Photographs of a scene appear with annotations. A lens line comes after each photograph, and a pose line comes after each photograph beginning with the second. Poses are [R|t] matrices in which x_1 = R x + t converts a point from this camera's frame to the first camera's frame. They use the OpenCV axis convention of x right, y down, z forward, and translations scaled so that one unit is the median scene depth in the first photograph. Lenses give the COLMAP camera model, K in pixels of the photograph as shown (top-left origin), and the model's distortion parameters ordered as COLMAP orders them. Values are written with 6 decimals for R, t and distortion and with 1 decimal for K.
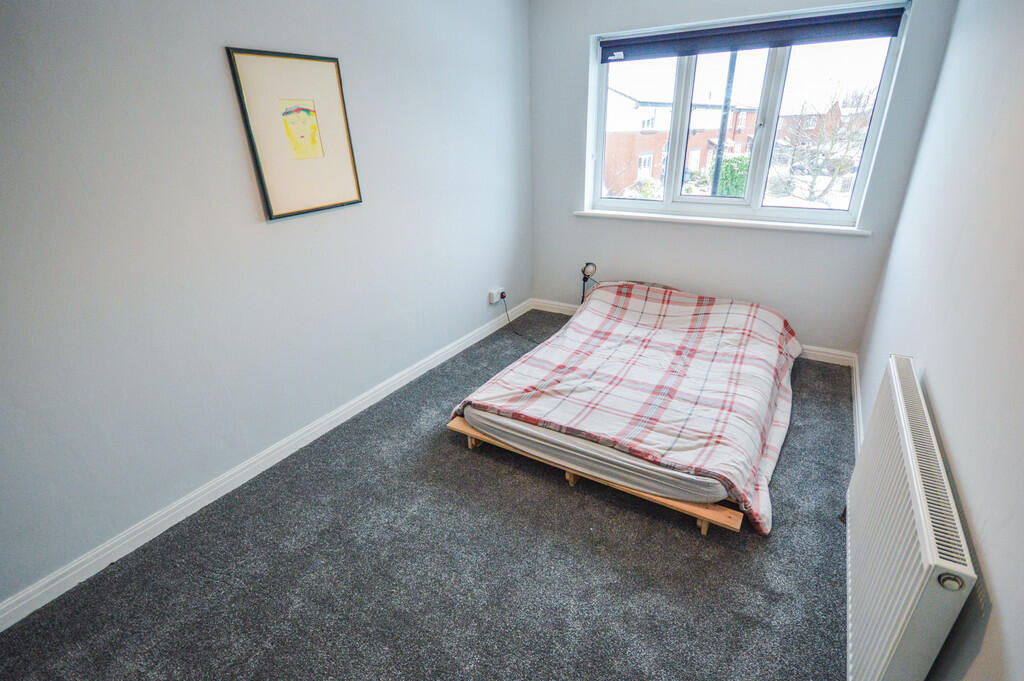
lens RADIAL K [[462.3, 0, 512.0], [0, 462.3, 340.5], [0, 0, 1]] dist [-0.002644, 0.000234]
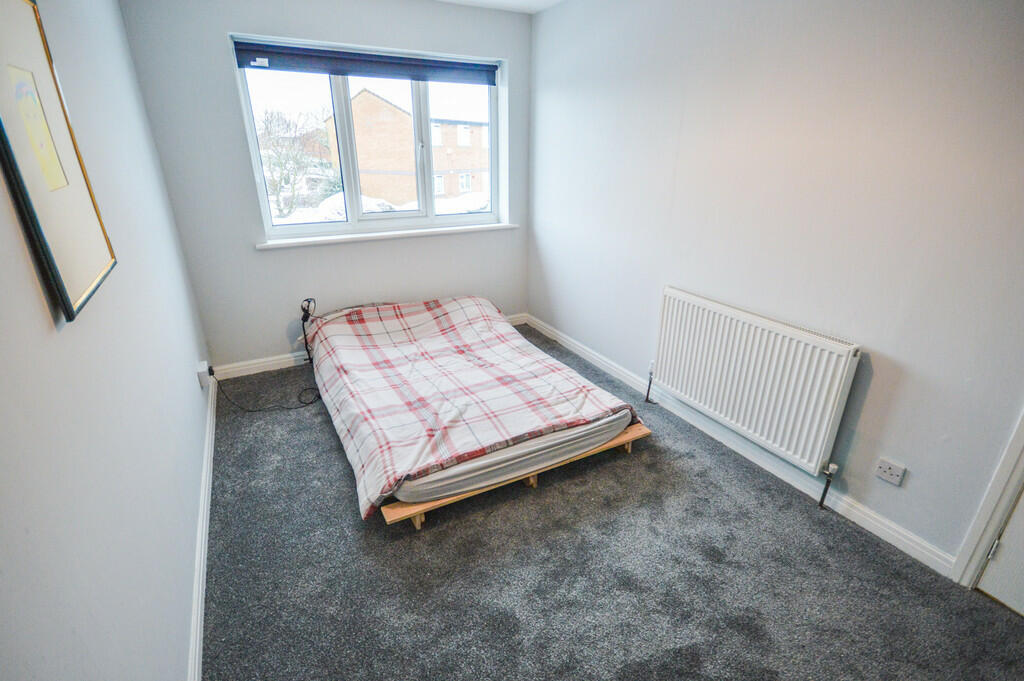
lens RADIAL K [[477.8, 0, 496.8], [0, 477.8, 343.6], [0, 0, 1]] dist [0.000443, 0.000256]
pose [[0.518542, -0.303099, 0.799528, -0.494139], [0.338560, 0.931423, 0.133524, -0.114328], [-0.785170, 0.201451, 0.585599, 0.279548]]
